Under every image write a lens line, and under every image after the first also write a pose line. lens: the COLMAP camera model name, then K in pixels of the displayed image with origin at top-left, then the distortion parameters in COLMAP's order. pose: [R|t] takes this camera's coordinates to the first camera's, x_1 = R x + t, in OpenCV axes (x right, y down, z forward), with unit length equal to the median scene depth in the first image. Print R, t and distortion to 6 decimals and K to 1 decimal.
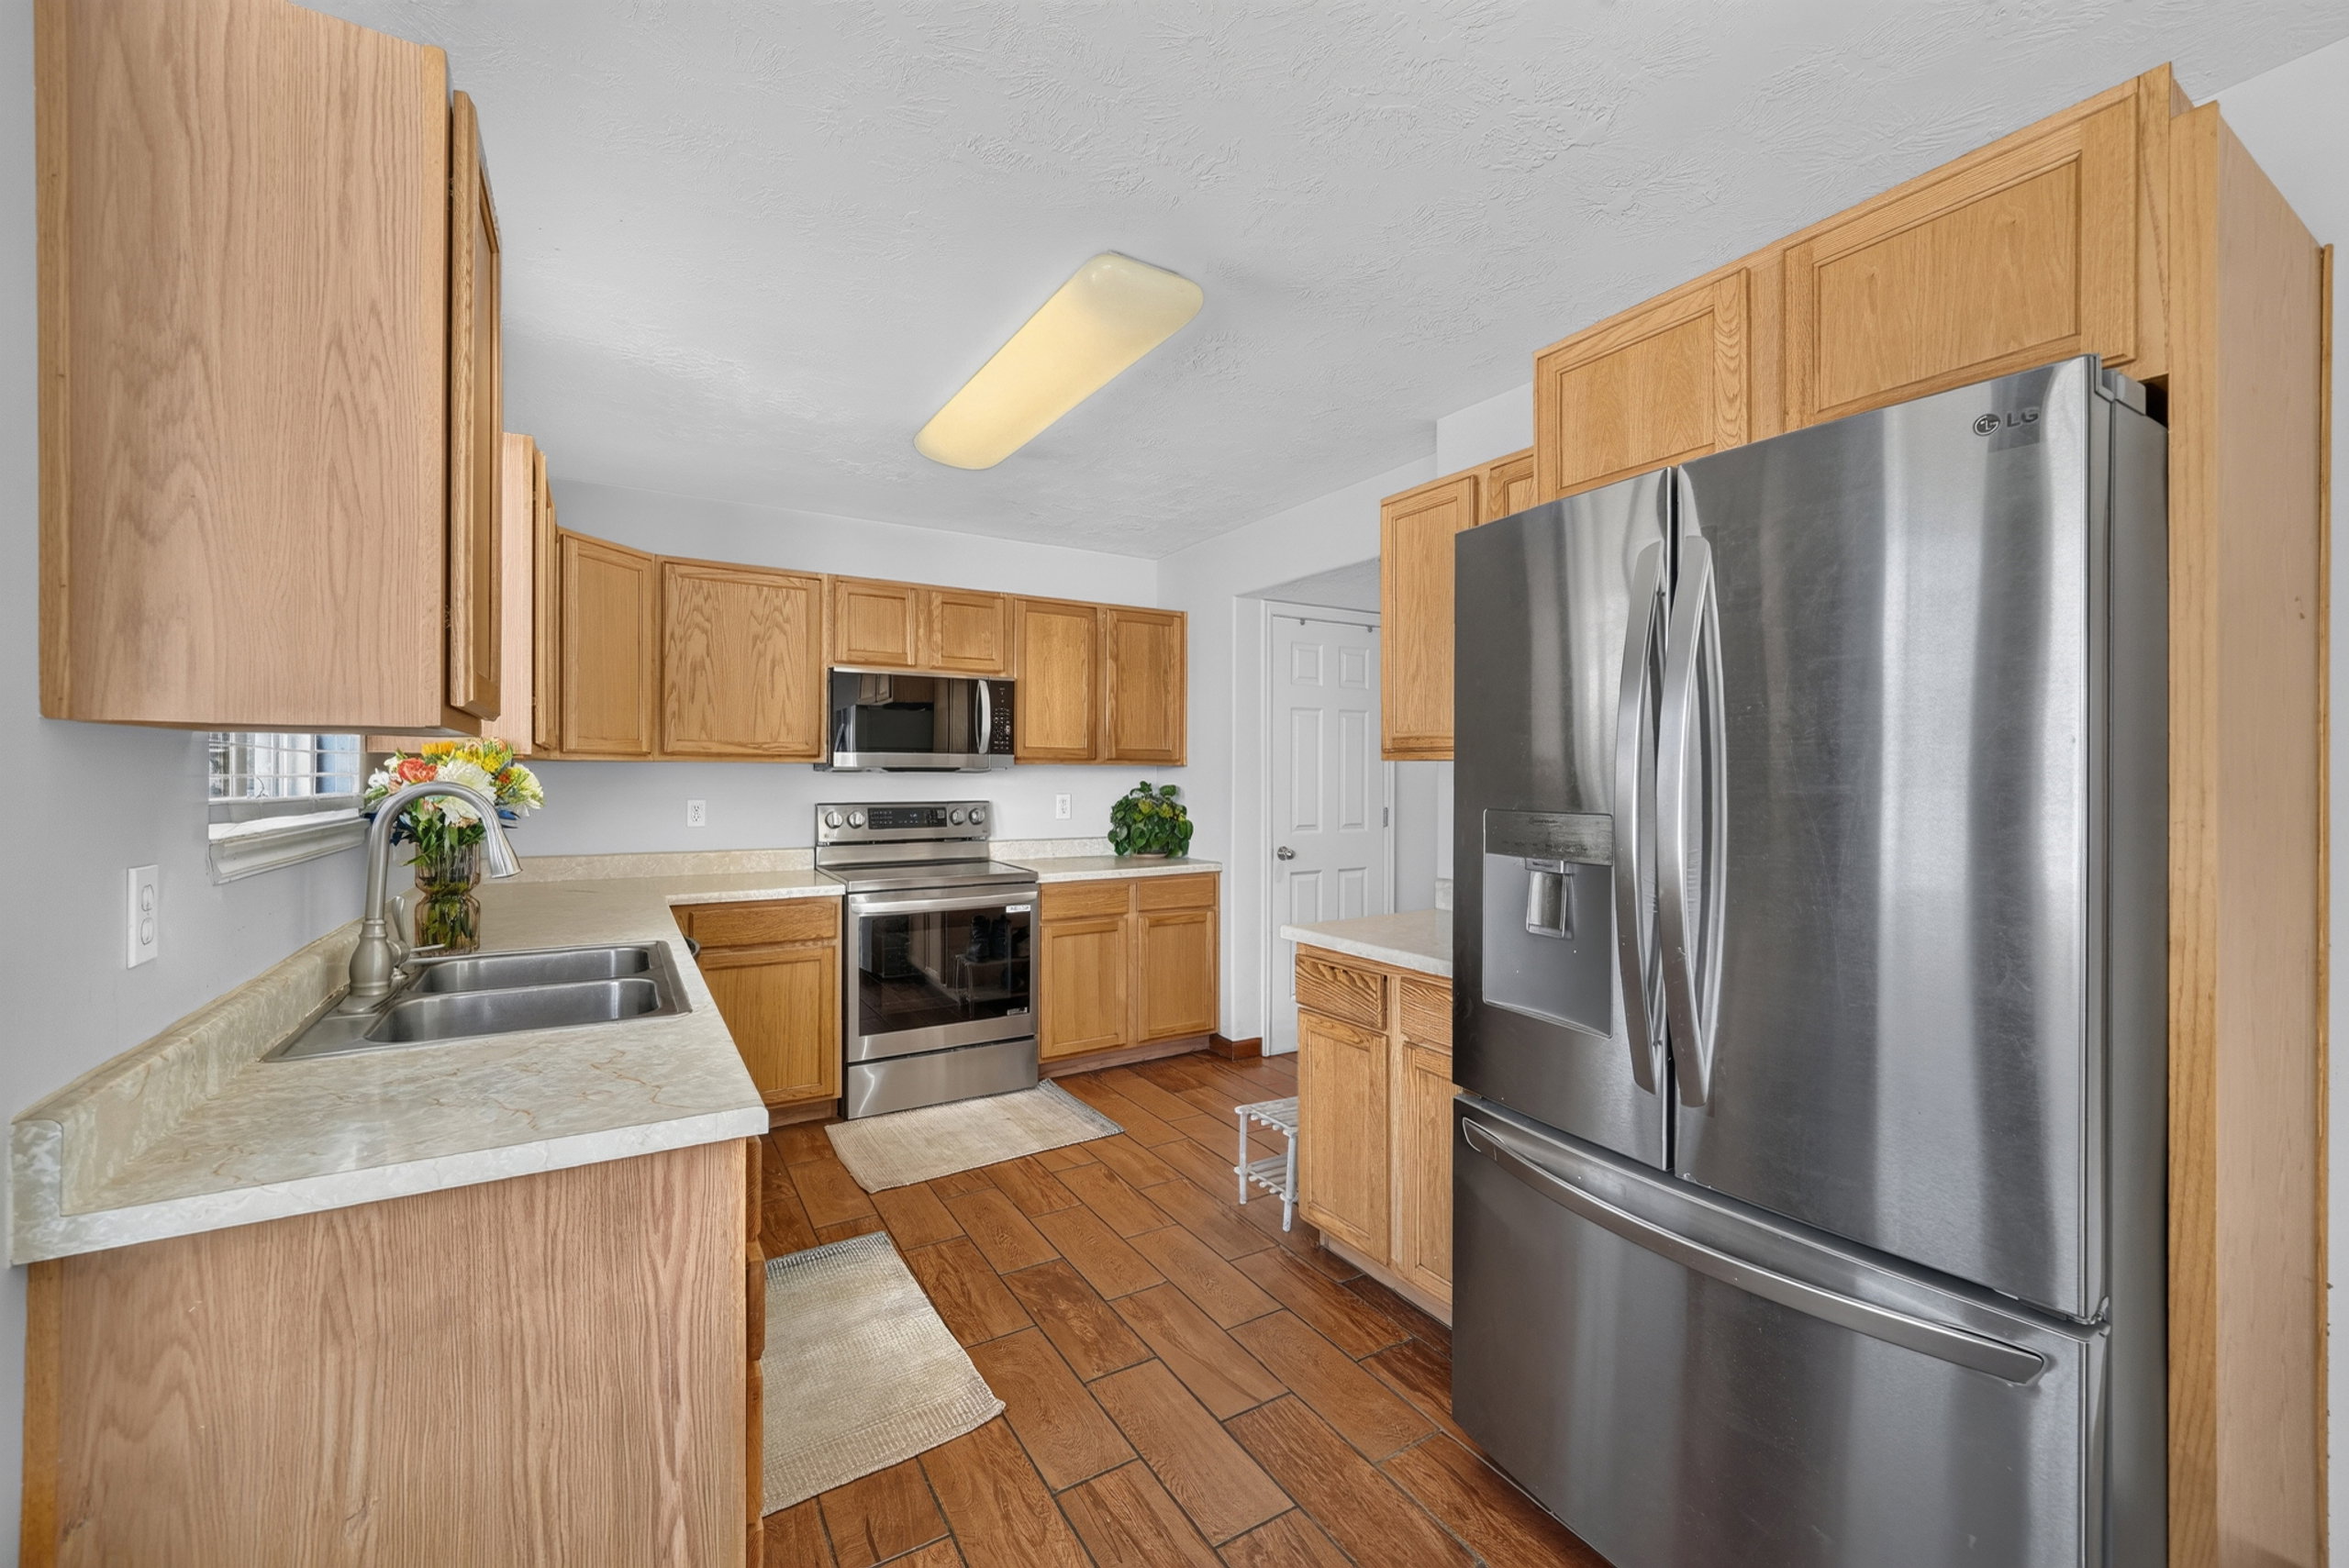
lens RADIAL K [[935.3, 0, 1171.0], [0, 935.3, 779.6], [0, 0, 1]] dist [-0.004322, -0.000604]
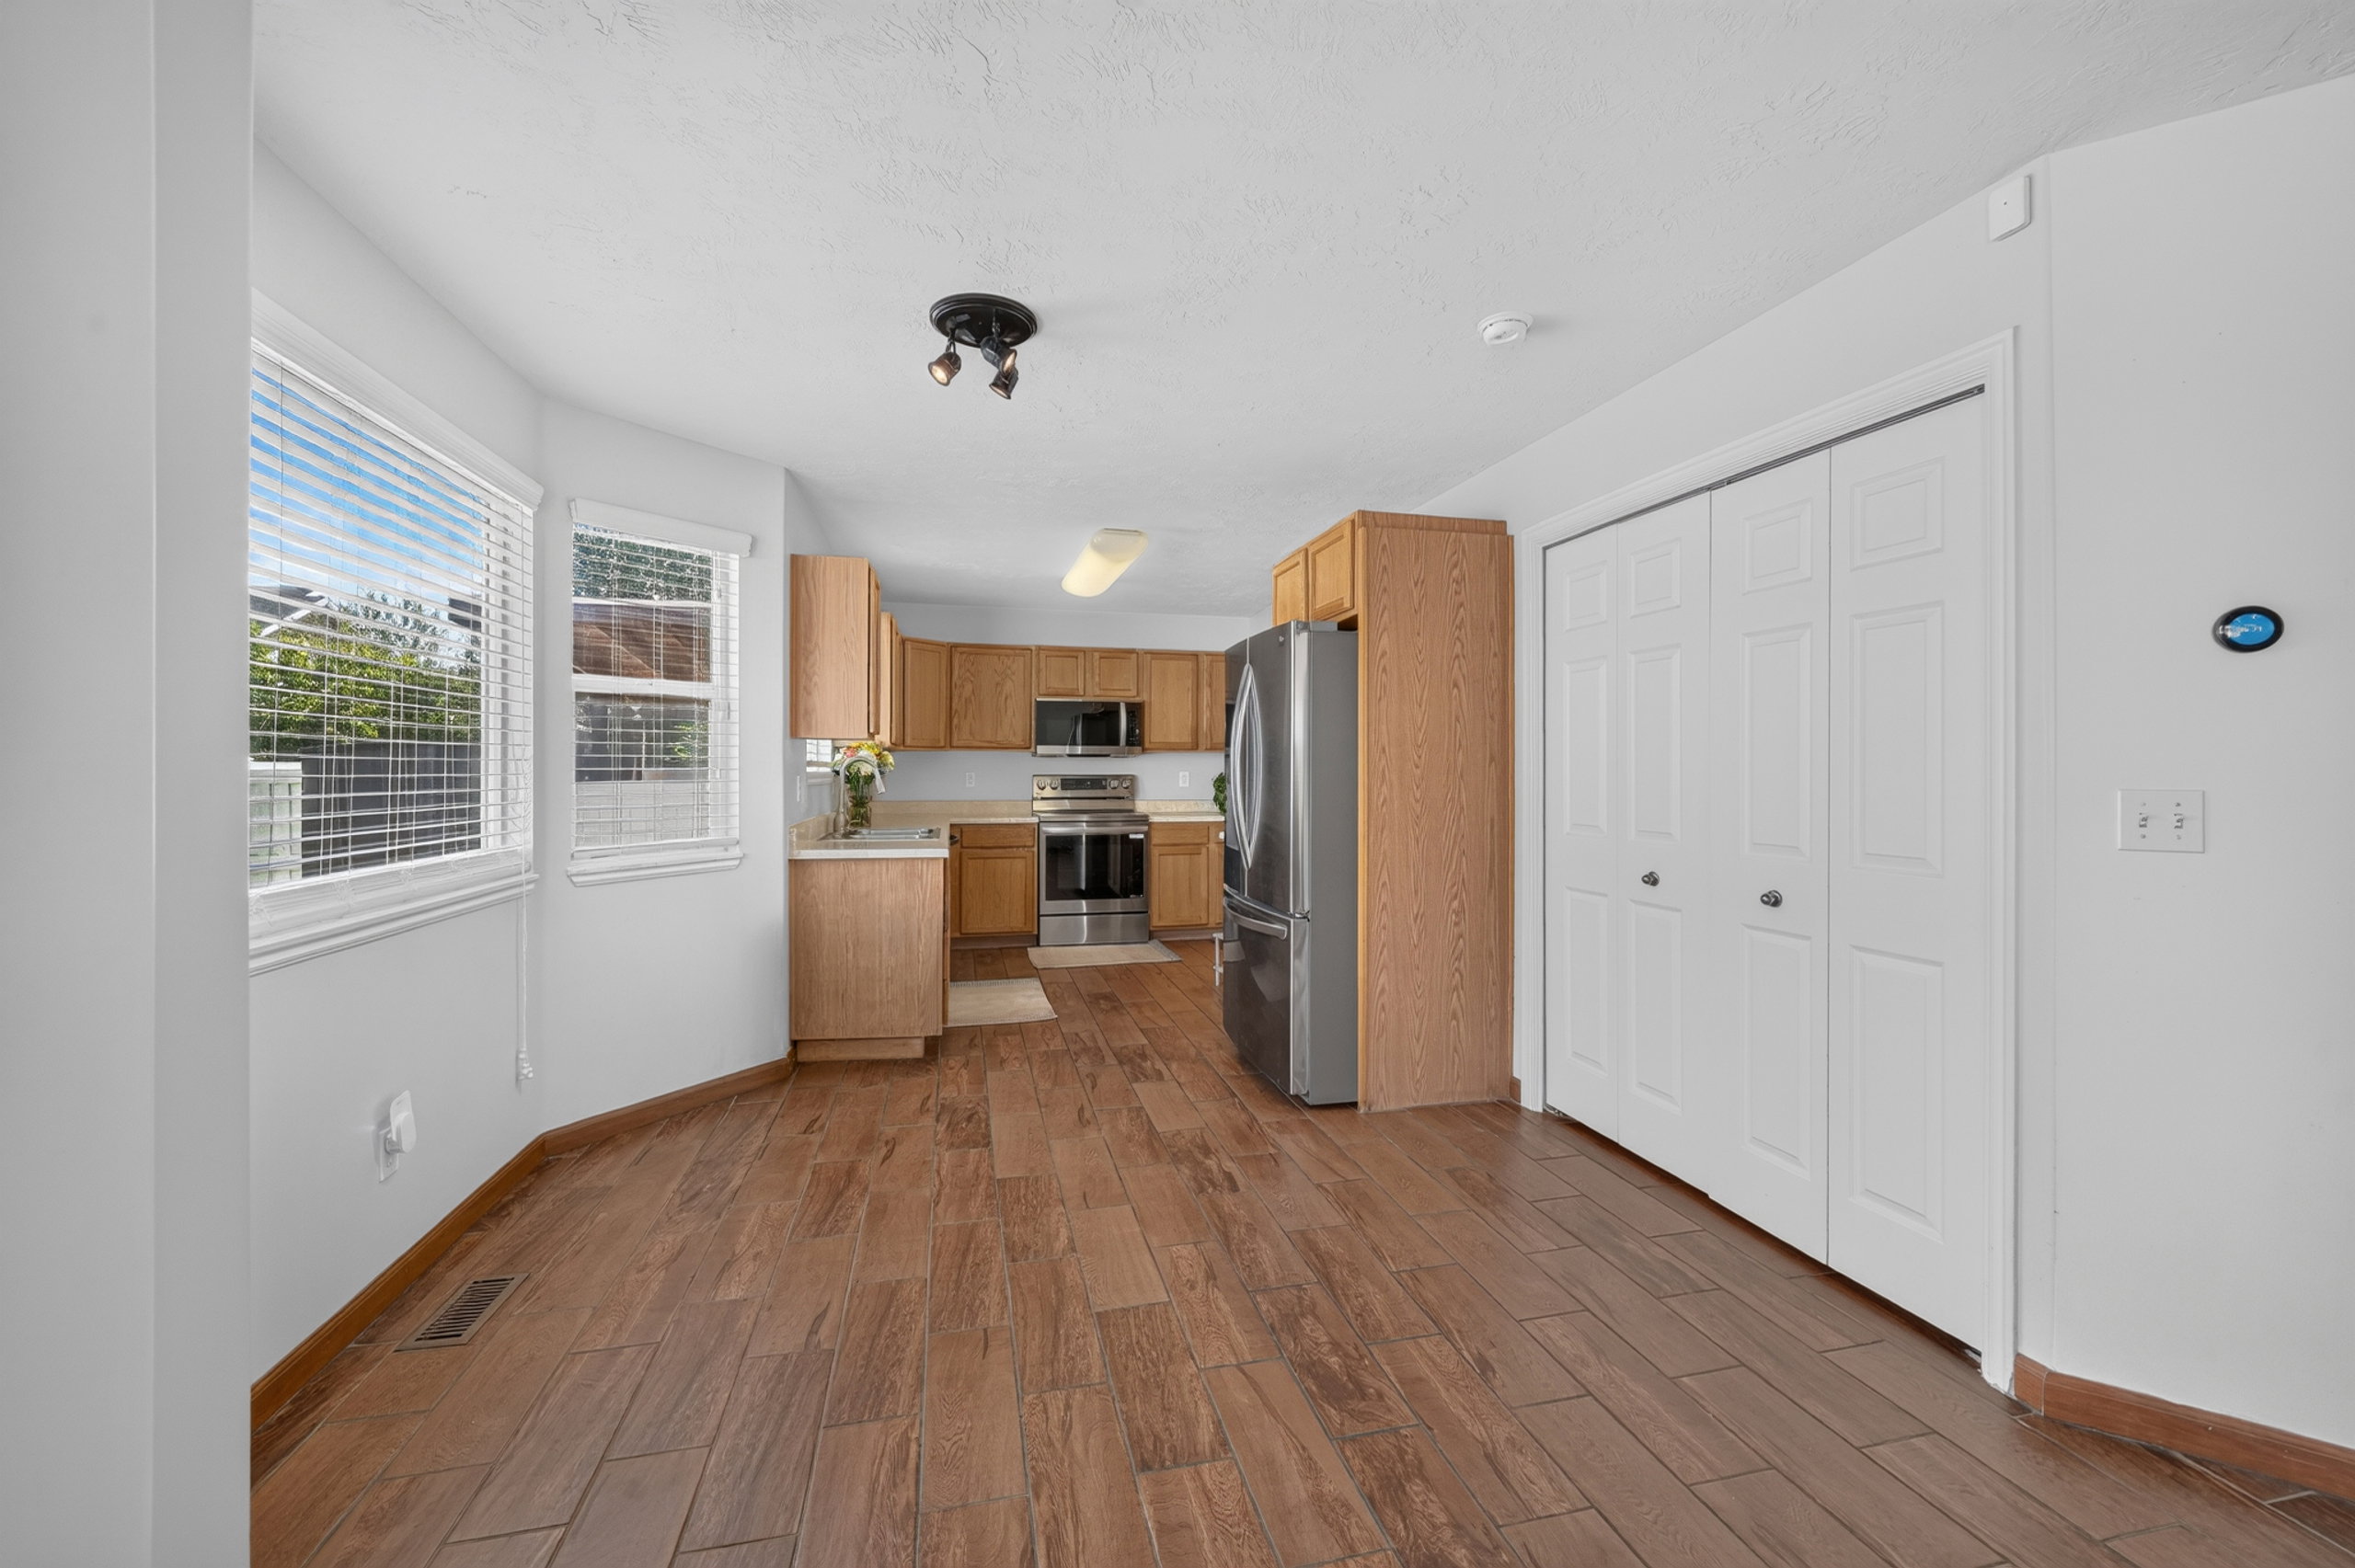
lens RADIAL K [[928.0, 0, 1174.3], [0, 928.0, 767.7], [0, 0, 1]] dist [-0.000989, -0.000149]
pose [[0.952930, 0.000864, -0.303190, 0.416079], [-0.002384, 0.999986, -0.004643, 0.020290], [0.303182, 0.005147, 0.952919, -0.595644]]
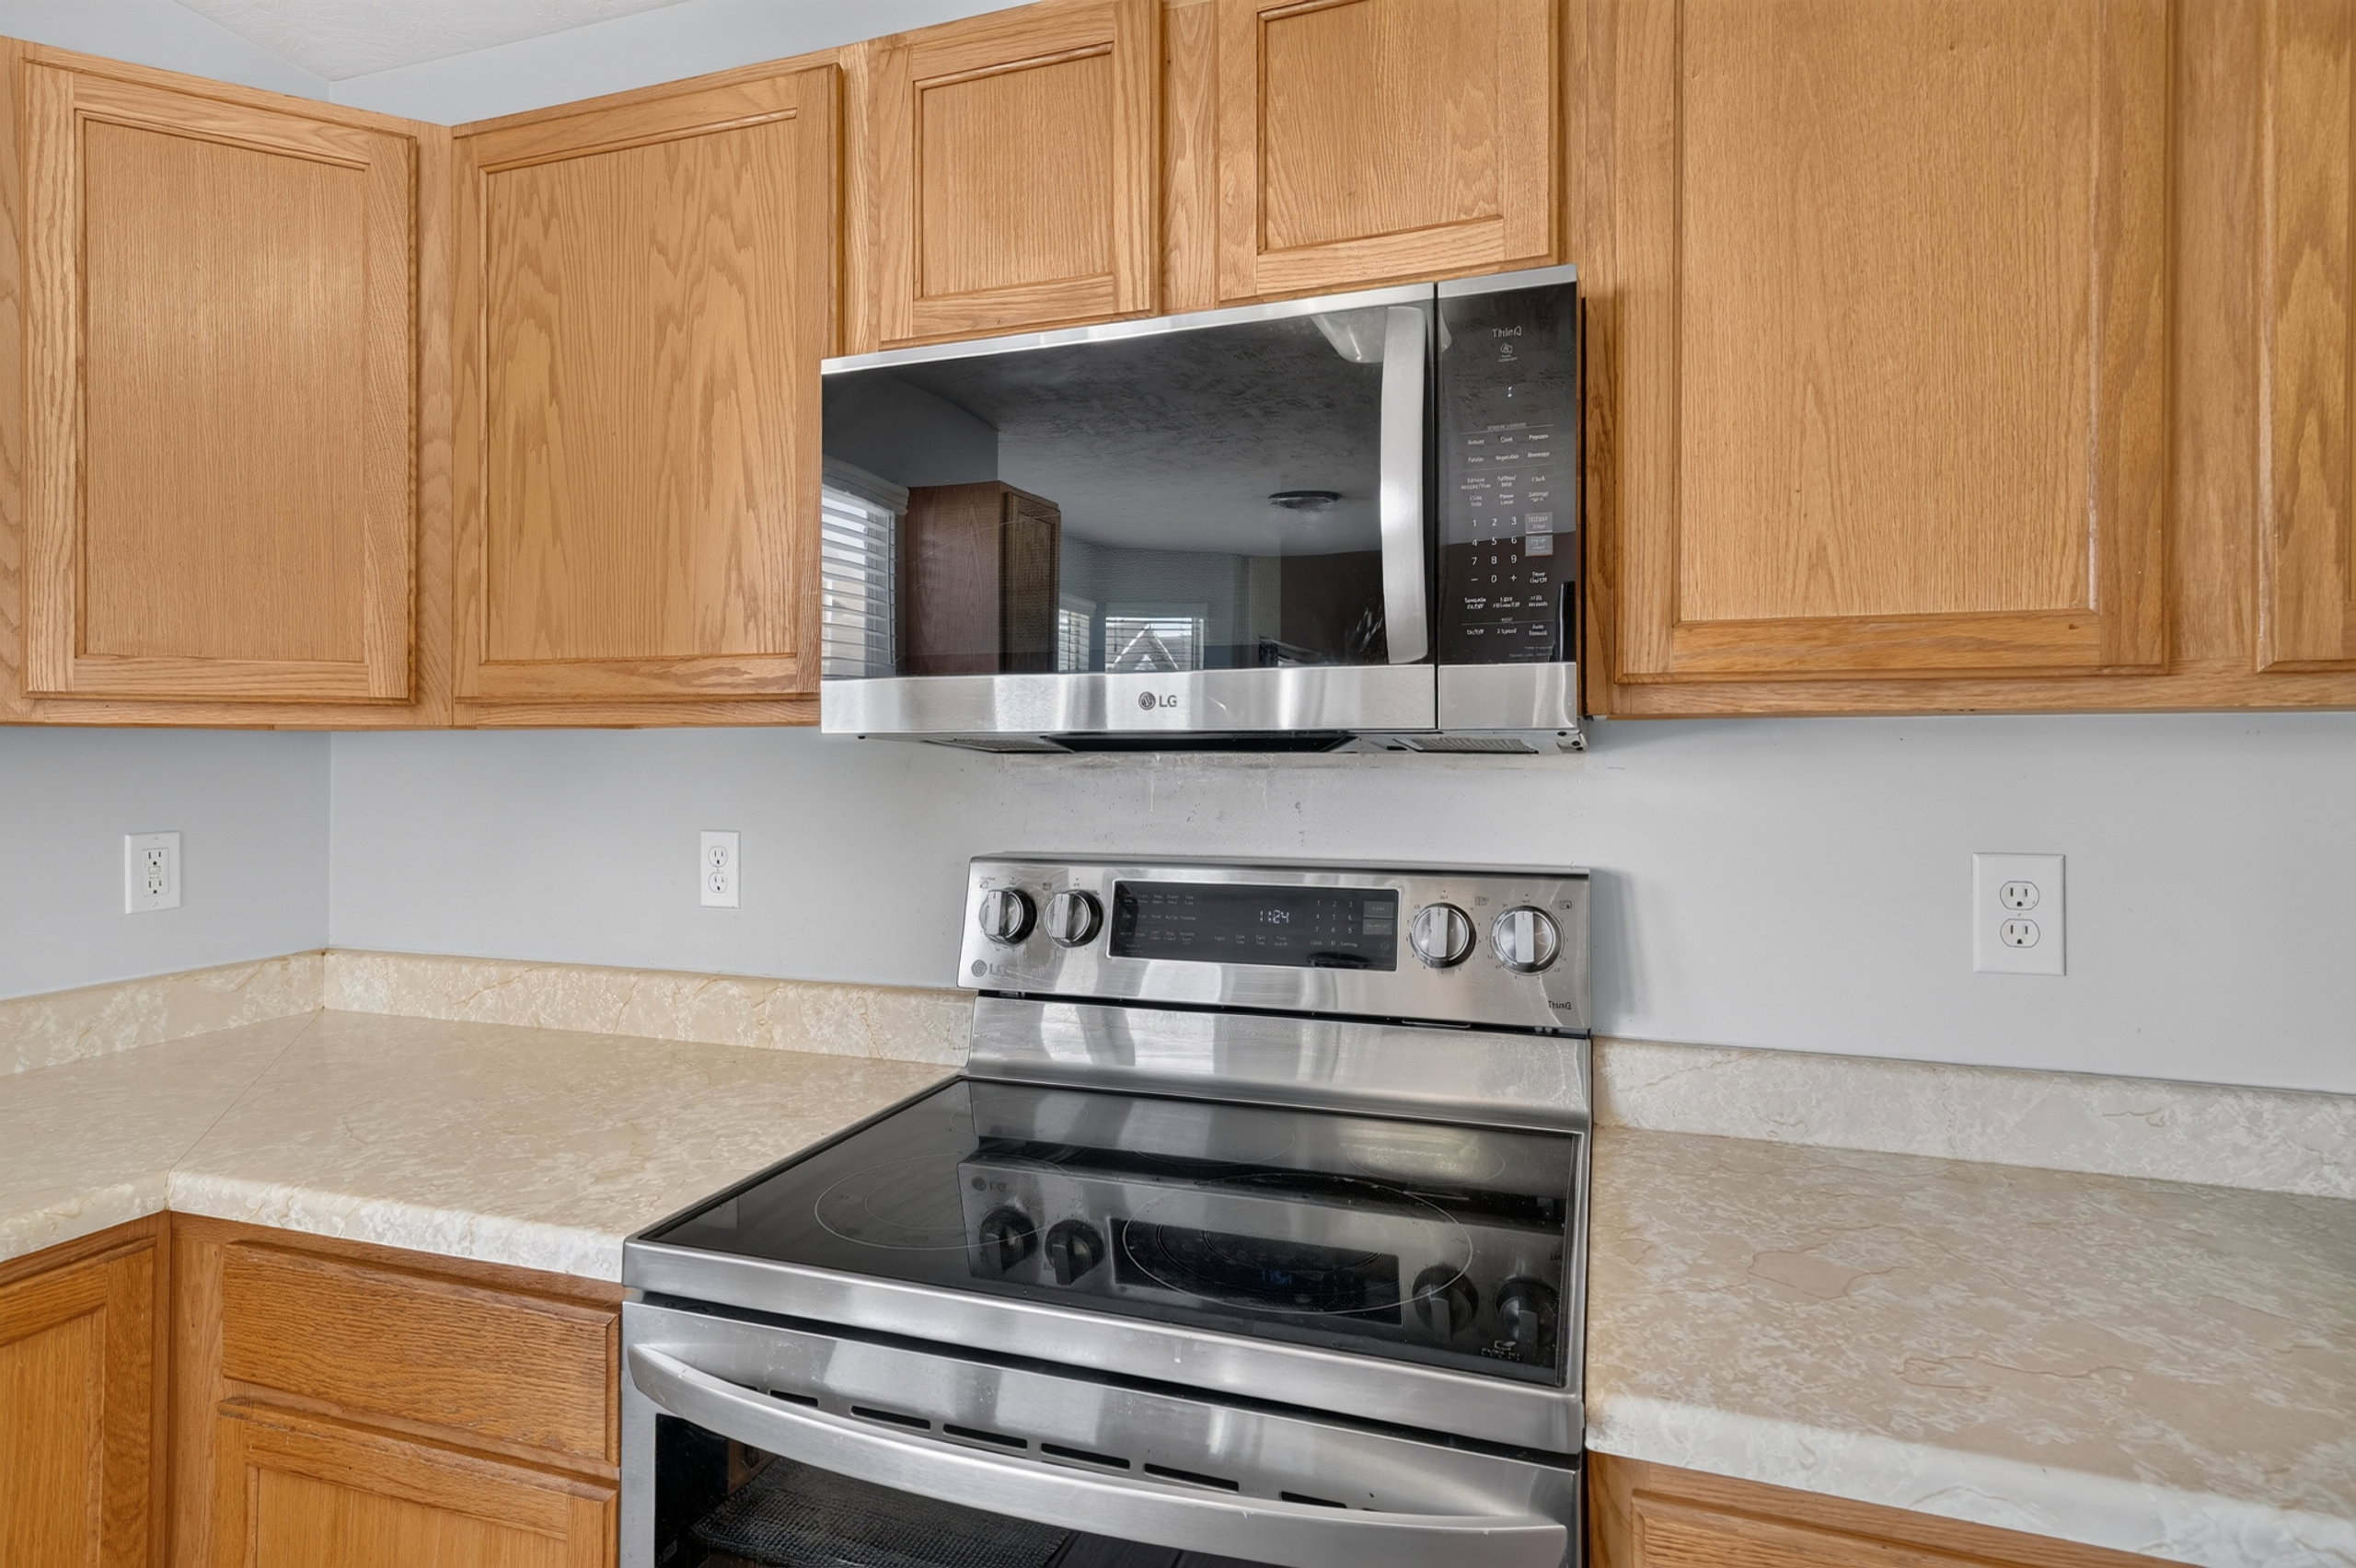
lens RADIAL K [[1234.1, 0, 1177.3], [0, 1234.1, 741.0], [0, 0, 1]] dist [0.002567, 0.000378]
pose [[0.636251, -0.011546, -0.771396, -0.026158], [-0.002158, 0.999857, -0.016746, -0.006092], [0.771479, 0.012319, 0.636135, 0.827636]]
